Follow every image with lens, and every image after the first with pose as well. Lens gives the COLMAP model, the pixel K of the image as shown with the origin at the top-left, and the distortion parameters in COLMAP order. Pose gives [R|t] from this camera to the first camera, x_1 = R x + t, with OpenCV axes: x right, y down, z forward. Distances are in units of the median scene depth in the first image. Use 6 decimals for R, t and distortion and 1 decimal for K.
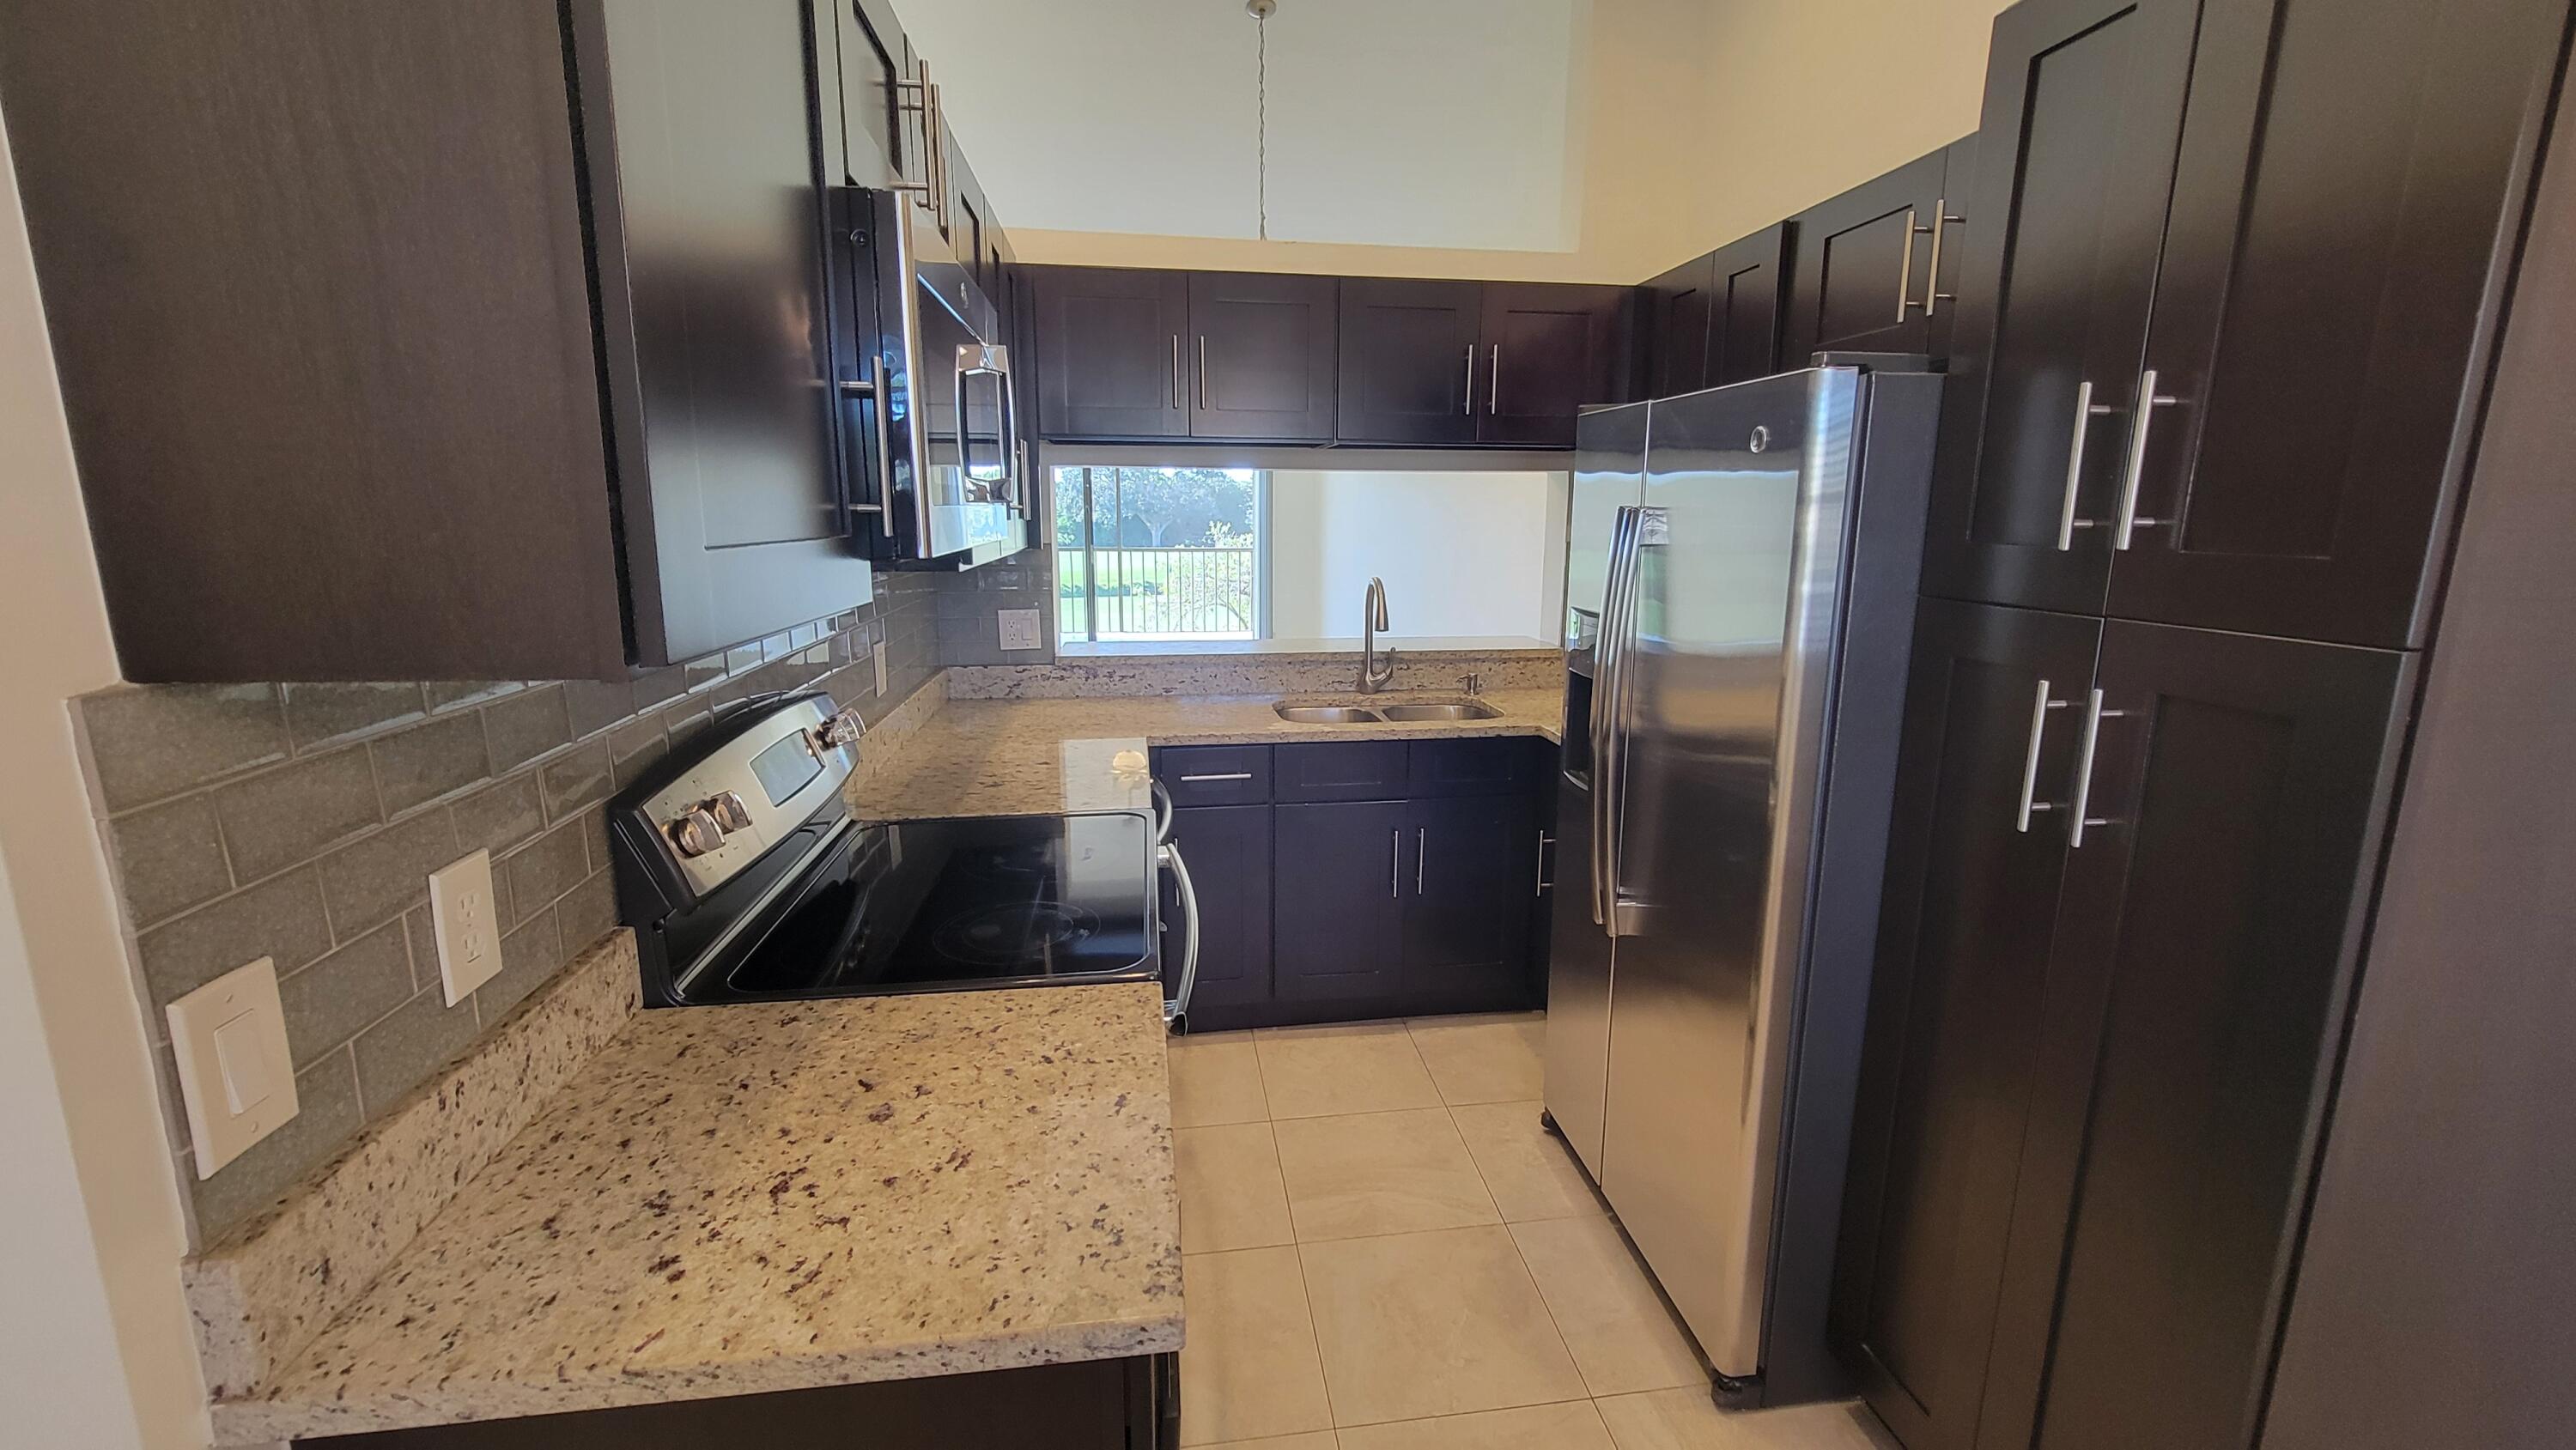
lens RADIAL K [[1051.3, 0, 1300.1], [0, 1051.3, 714.4], [0, 0, 1]] dist [-0.002987, 0.001123]
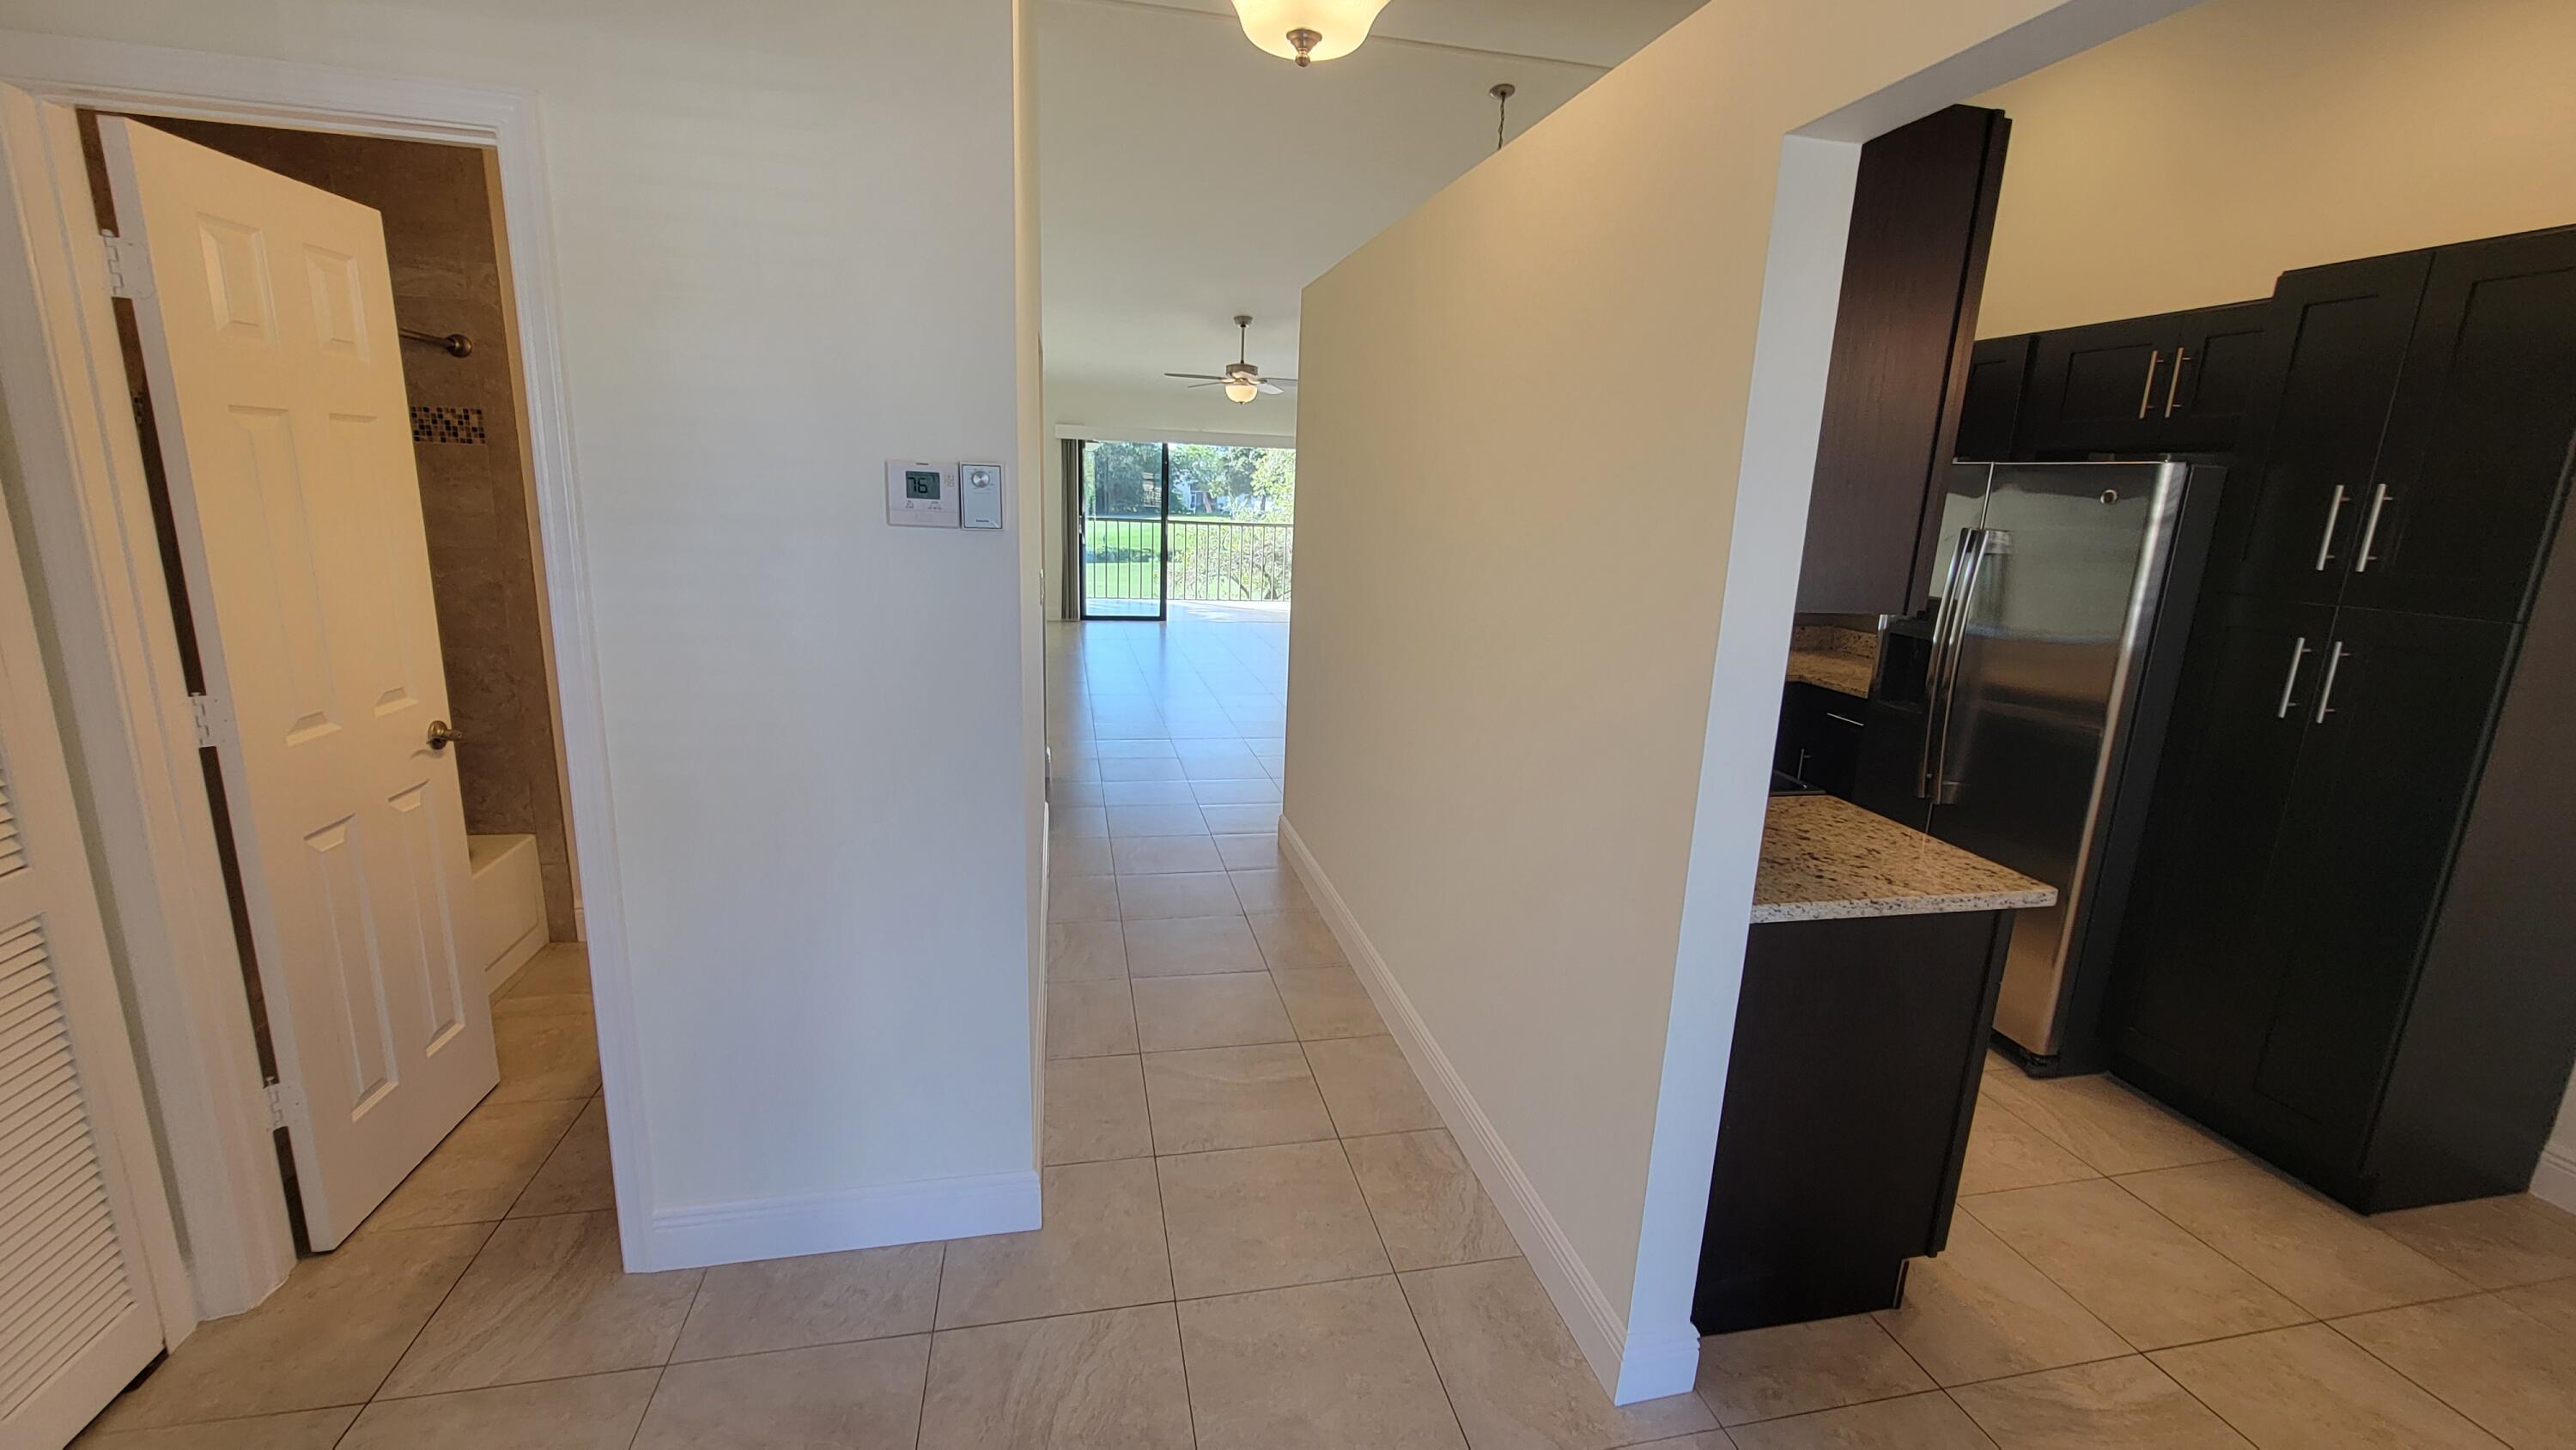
lens RADIAL K [[1051.3, 0, 1275.9], [0, 1051.3, 714.8], [0, 0, 1]] dist [-0.002987, 0.001123]
pose [[0.997052, 0.016399, 0.074952, -1.340360], [-0.018534, 0.999439, 0.027890, 0.092497], [-0.074453, -0.029197, 0.996797, -0.796791]]
